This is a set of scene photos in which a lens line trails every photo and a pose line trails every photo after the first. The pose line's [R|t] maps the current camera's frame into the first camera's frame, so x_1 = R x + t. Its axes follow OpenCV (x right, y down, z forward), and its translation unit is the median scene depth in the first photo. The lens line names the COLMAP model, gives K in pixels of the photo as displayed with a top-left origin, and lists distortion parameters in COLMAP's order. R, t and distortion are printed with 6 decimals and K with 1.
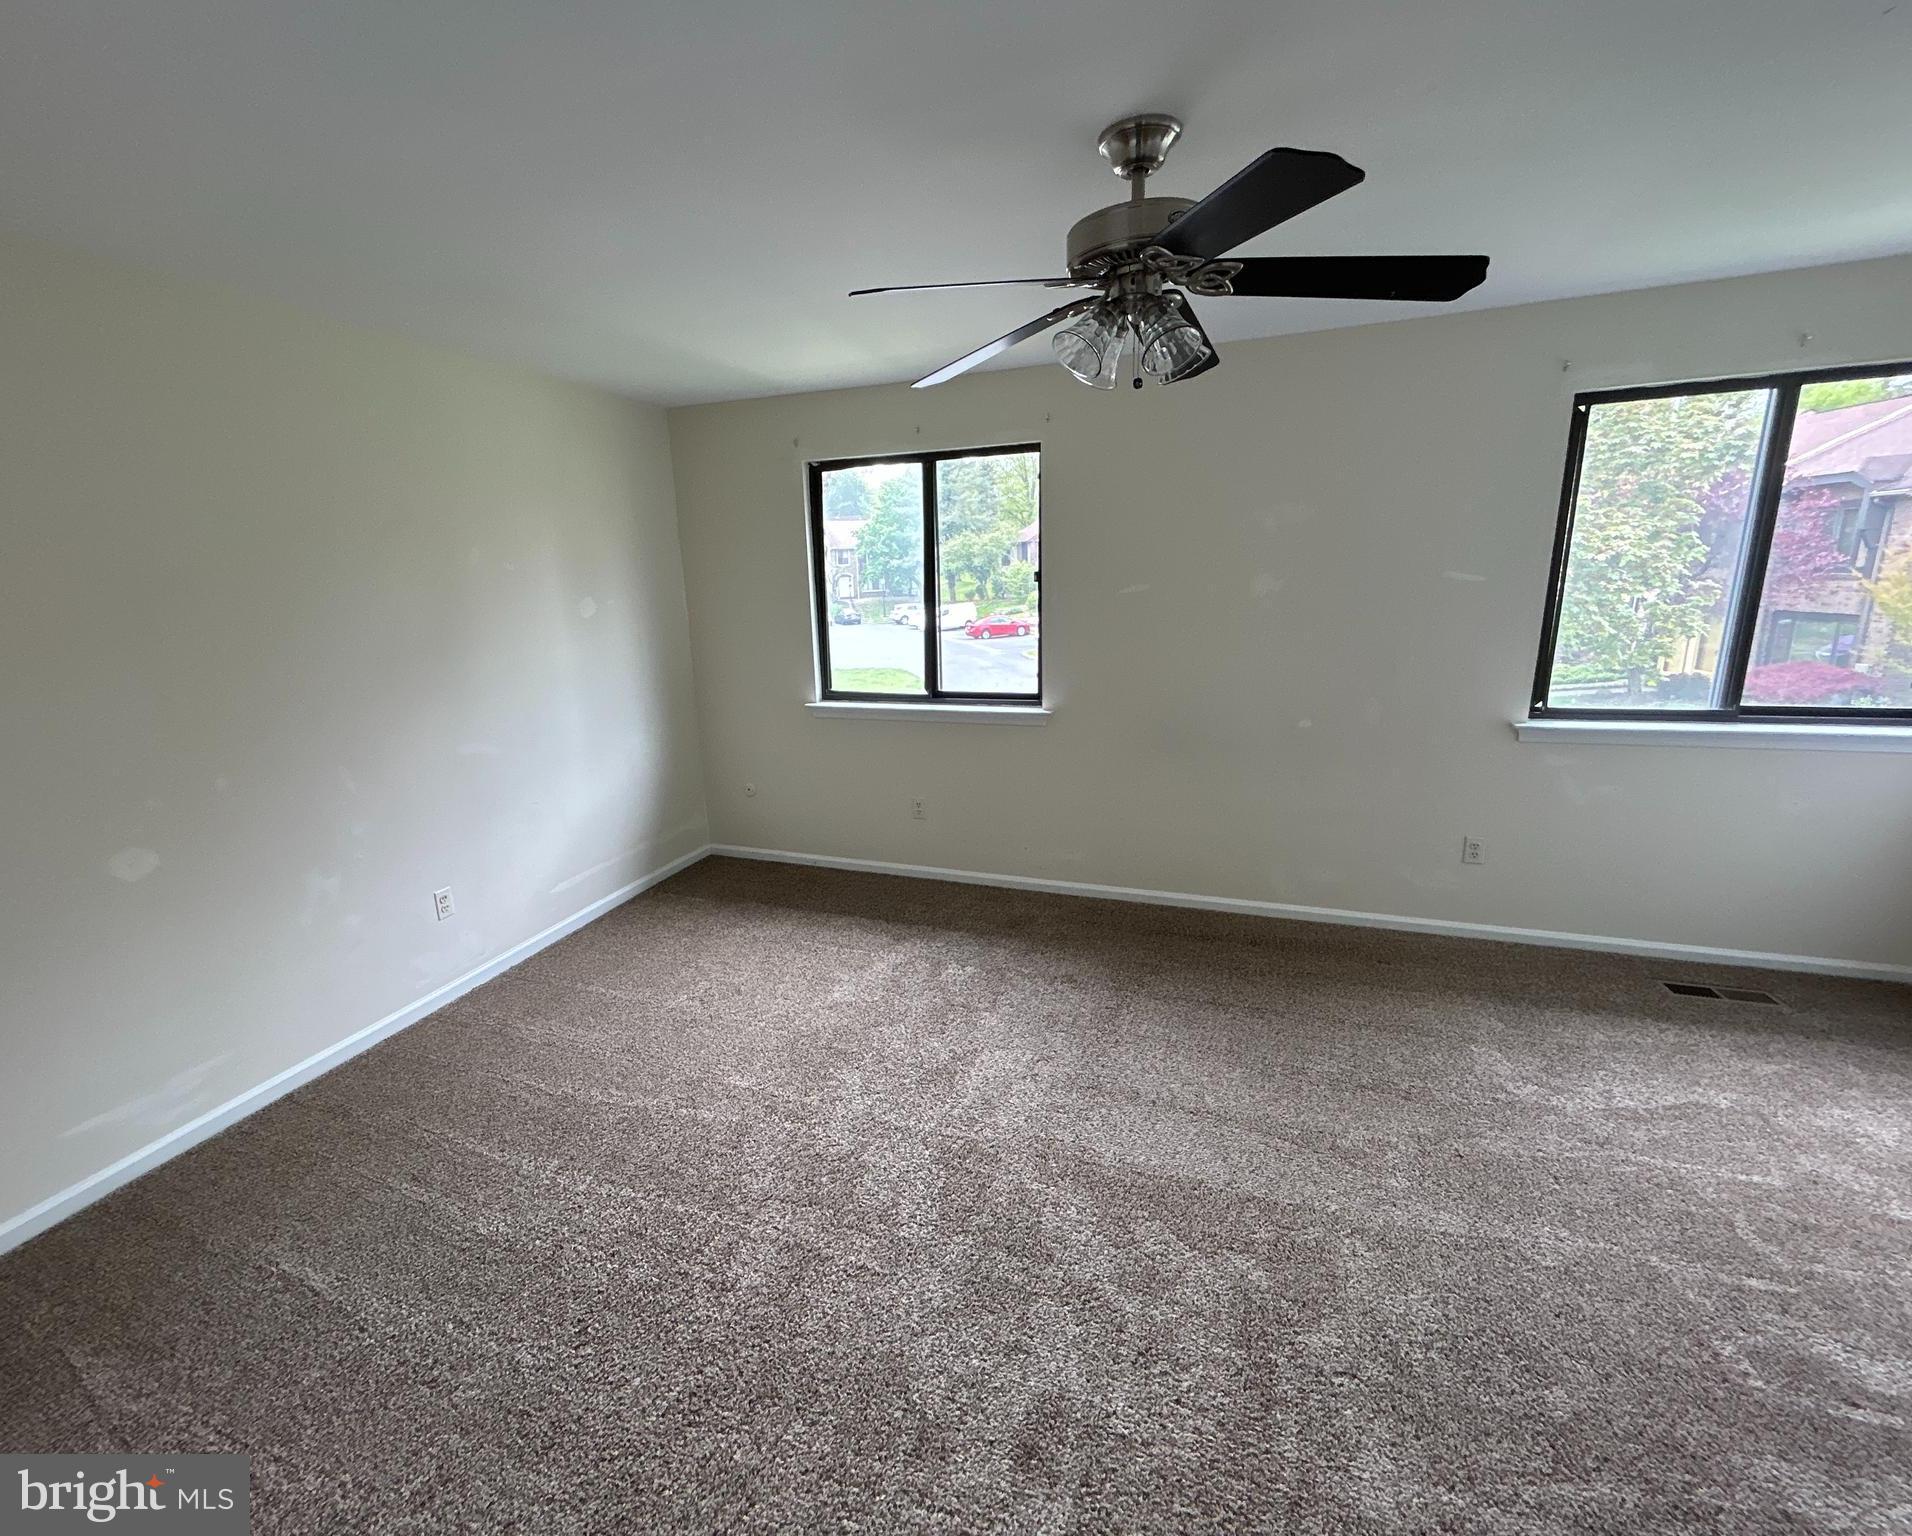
lens RADIAL K [[808.9, 0, 956.0], [0, 808.9, 768.0], [0, 0, 1]] dist [-0.001298, -0.000289]
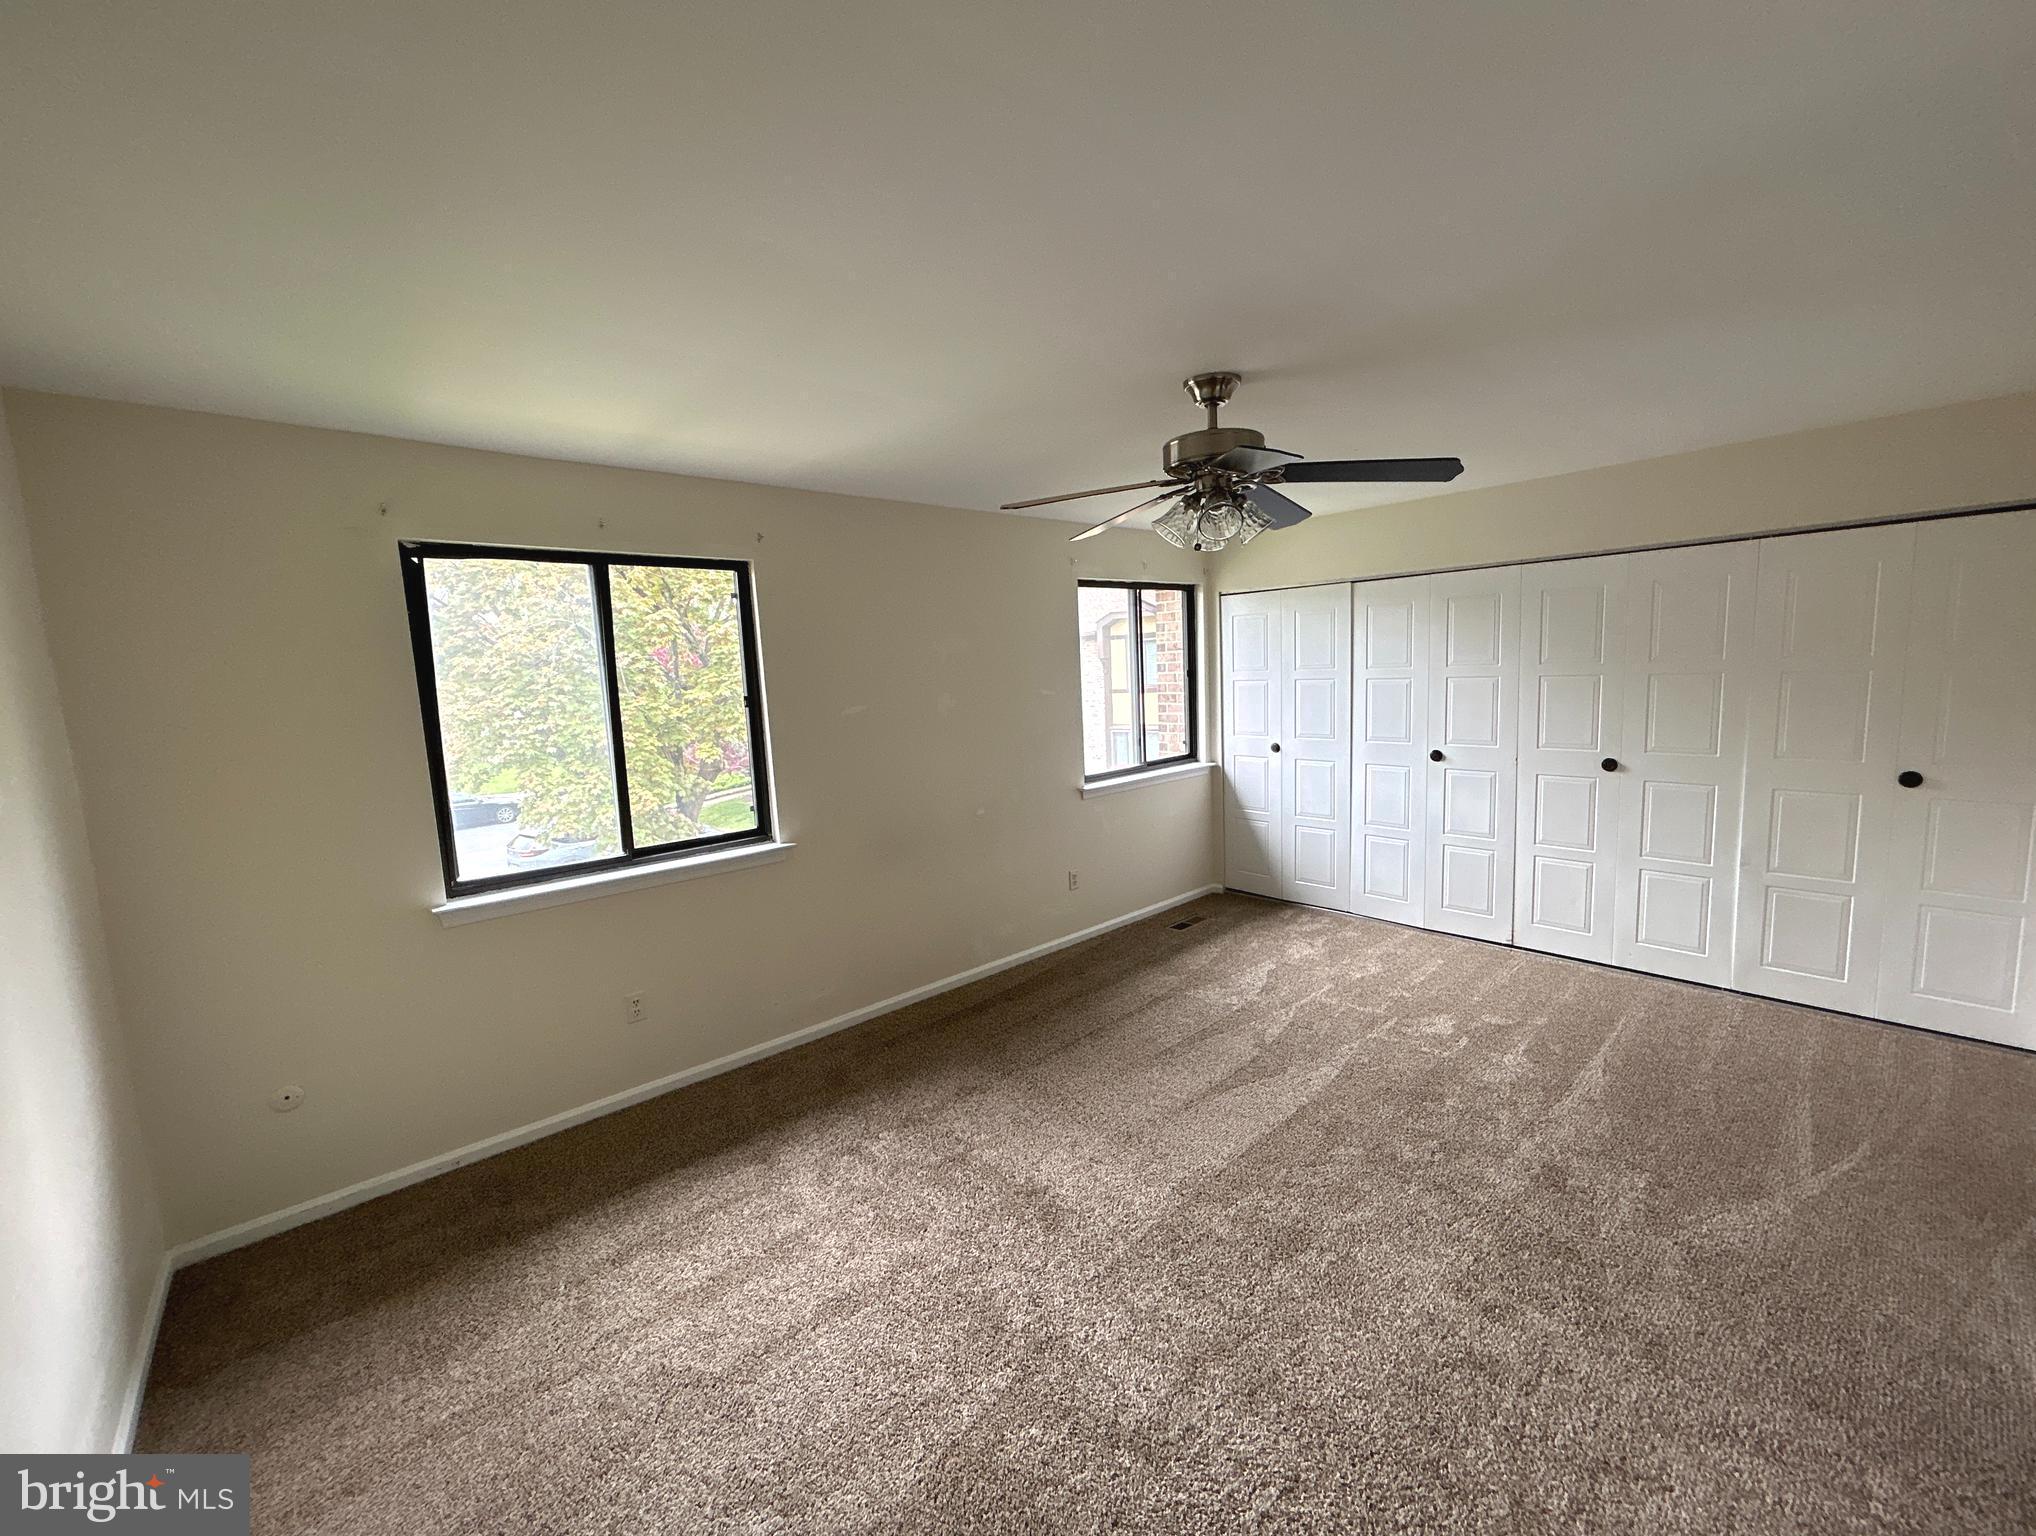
lens RADIAL K [[782.1, 0, 1018.0], [0, 782.1, 768.0], [0, 0, 1]] dist [-0.000535, 0.000214]
pose [[0.490035, -0.097156, 0.866271, -0.607308], [0.232821, 0.972256, -0.022660, -0.085002], [-0.840036, 0.212791, 0.499060, 0.371443]]
